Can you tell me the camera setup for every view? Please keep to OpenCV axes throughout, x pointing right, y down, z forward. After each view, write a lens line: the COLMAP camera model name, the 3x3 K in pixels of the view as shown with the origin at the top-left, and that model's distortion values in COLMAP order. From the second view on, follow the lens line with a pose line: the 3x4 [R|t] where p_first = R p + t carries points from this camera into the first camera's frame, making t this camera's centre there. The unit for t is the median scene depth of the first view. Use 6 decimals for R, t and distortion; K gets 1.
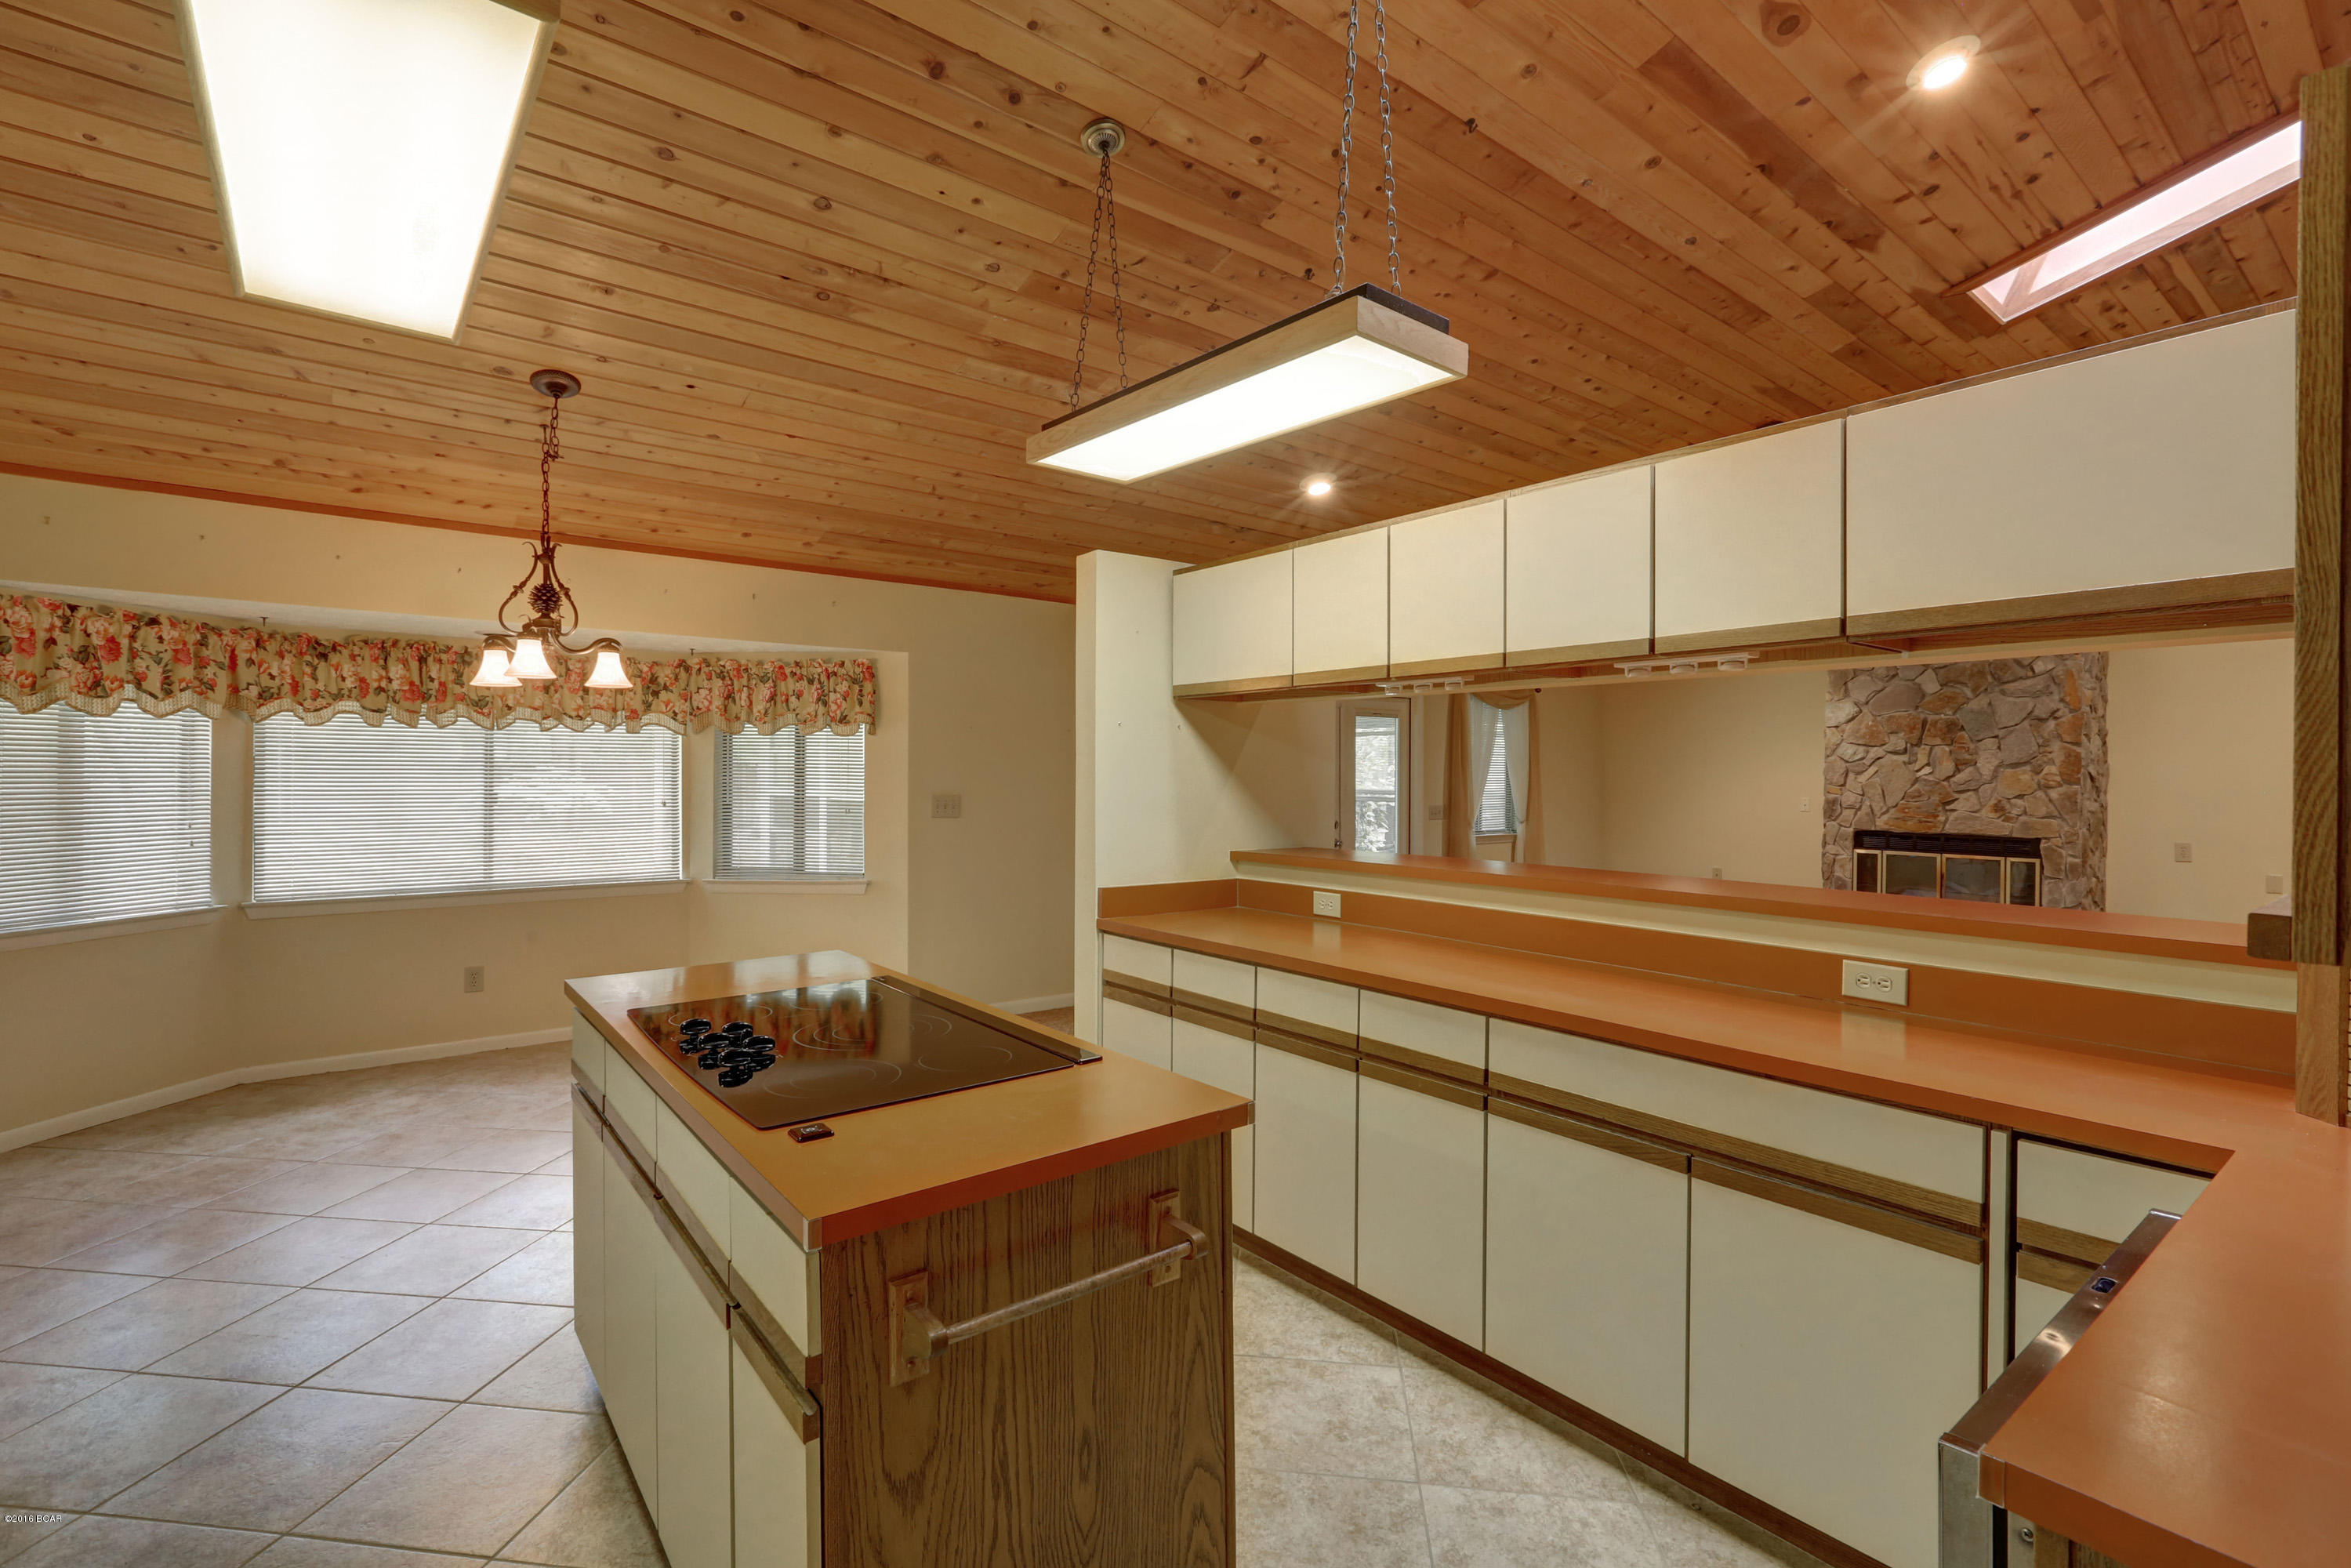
lens RADIAL K [[1071.4, 0, 1173.8], [0, 1071.4, 778.3], [0, 0, 1]] dist [0.006872, 0.001149]
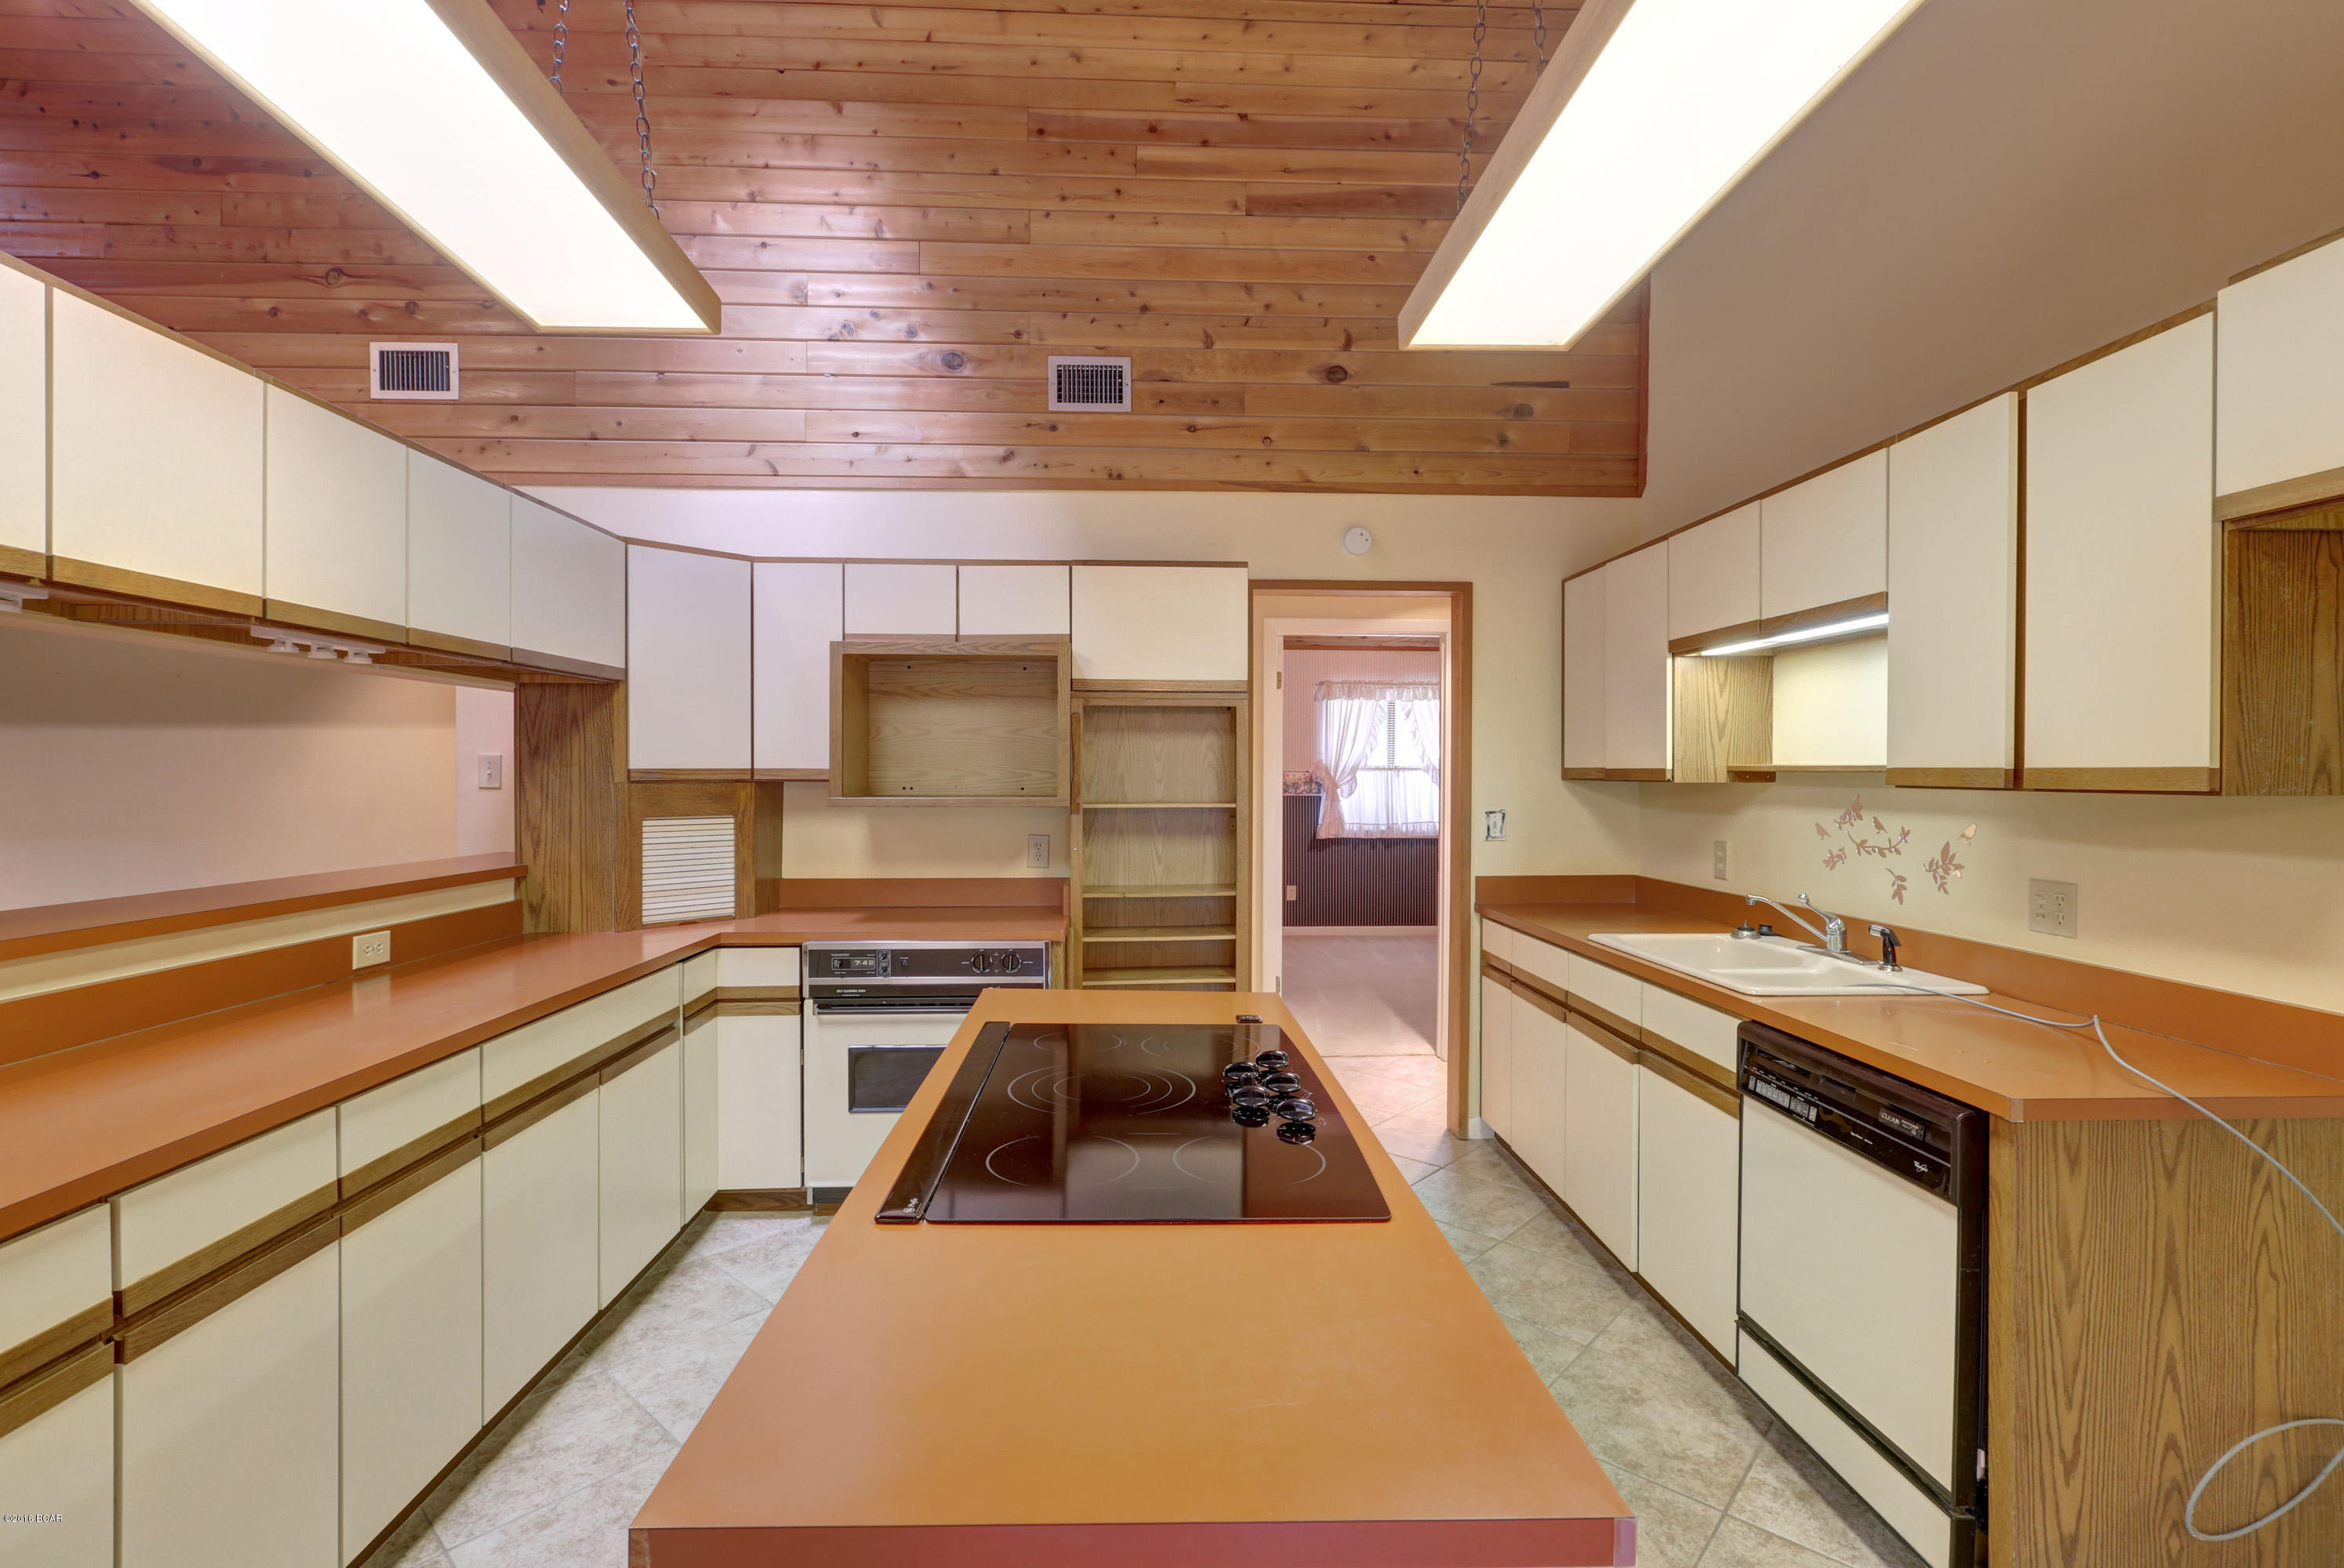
lens RADIAL K [[1068.0, 0, 1167.0], [0, 1068.0, 776.7], [0, 0, 1]] dist [0.006872, 0.001149]
pose [[-0.814402, -0.009820, 0.580218, -0.230420], [-0.004877, 0.999937, 0.010079, -0.003132], [-0.580280, 0.005379, -0.814399, 0.476343]]
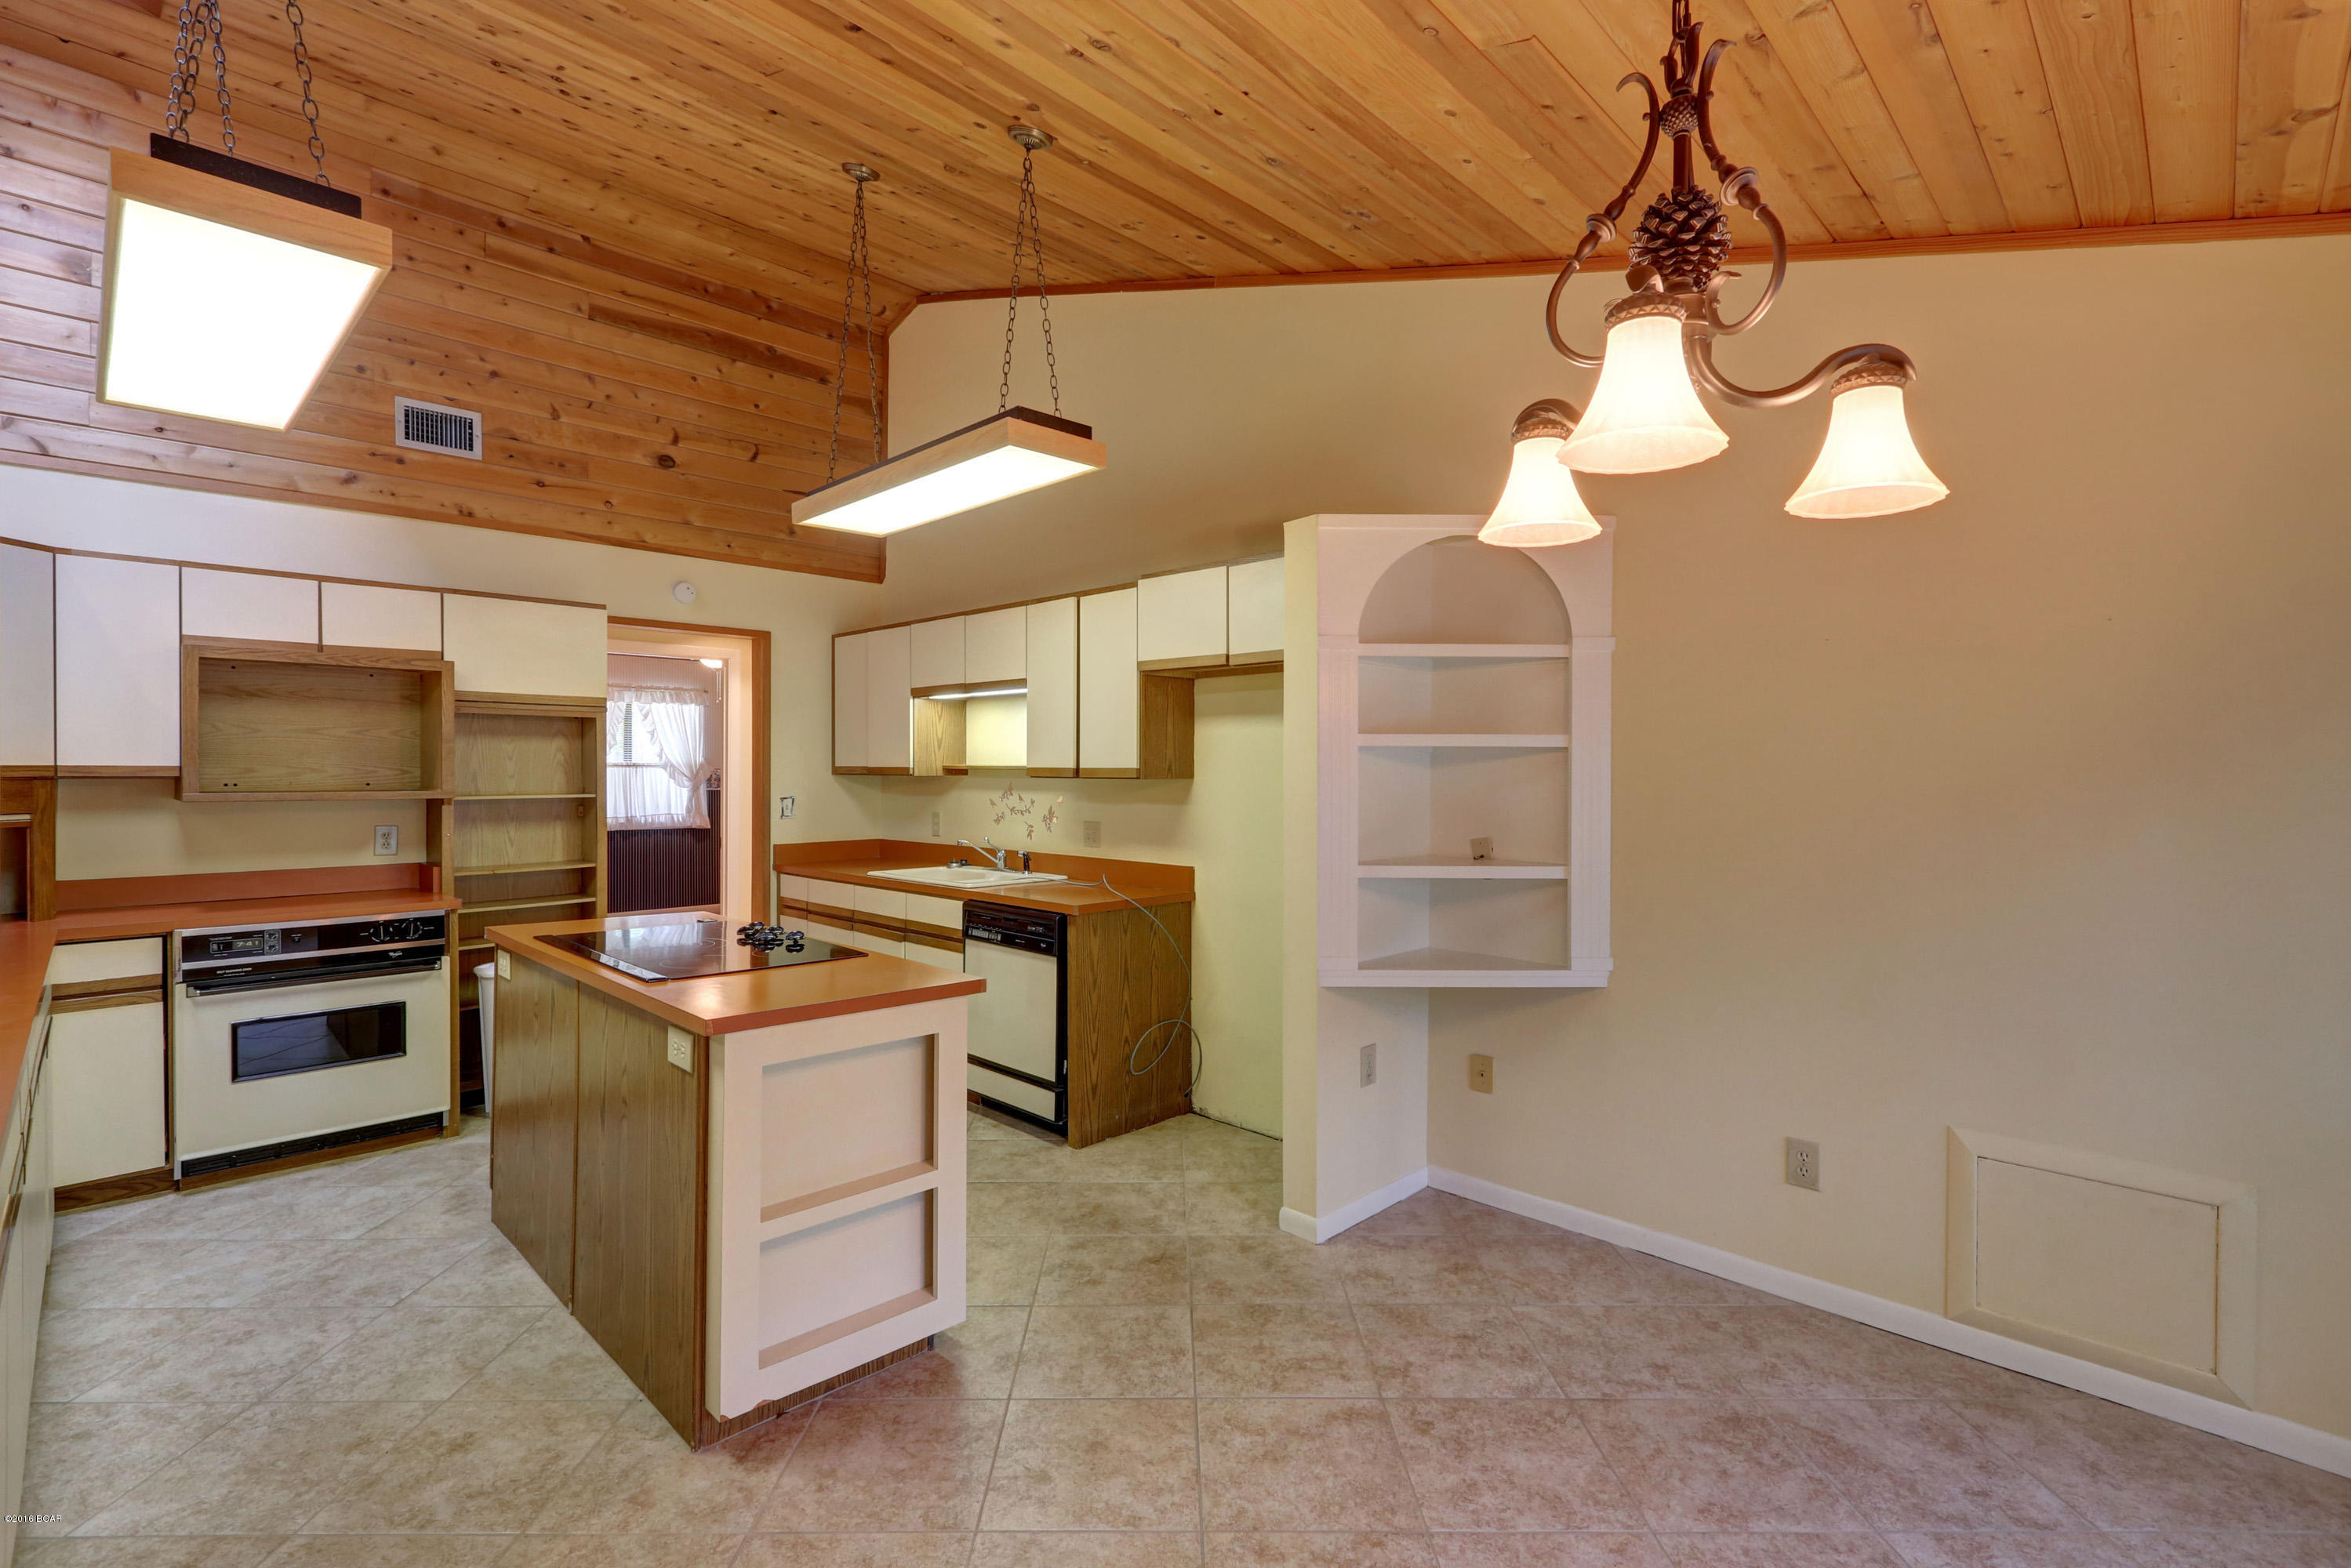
lens RADIAL K [[1071.2, 0, 1168.9], [0, 1071.2, 774.5], [0, 0, 1]] dist [0.006872, 0.001149]
pose [[-0.991825, -0.007031, -0.127415, -0.221927], [-0.007919, 0.999948, 0.006465, -0.004110], [0.127362, 0.007422, -0.991828, 0.740712]]
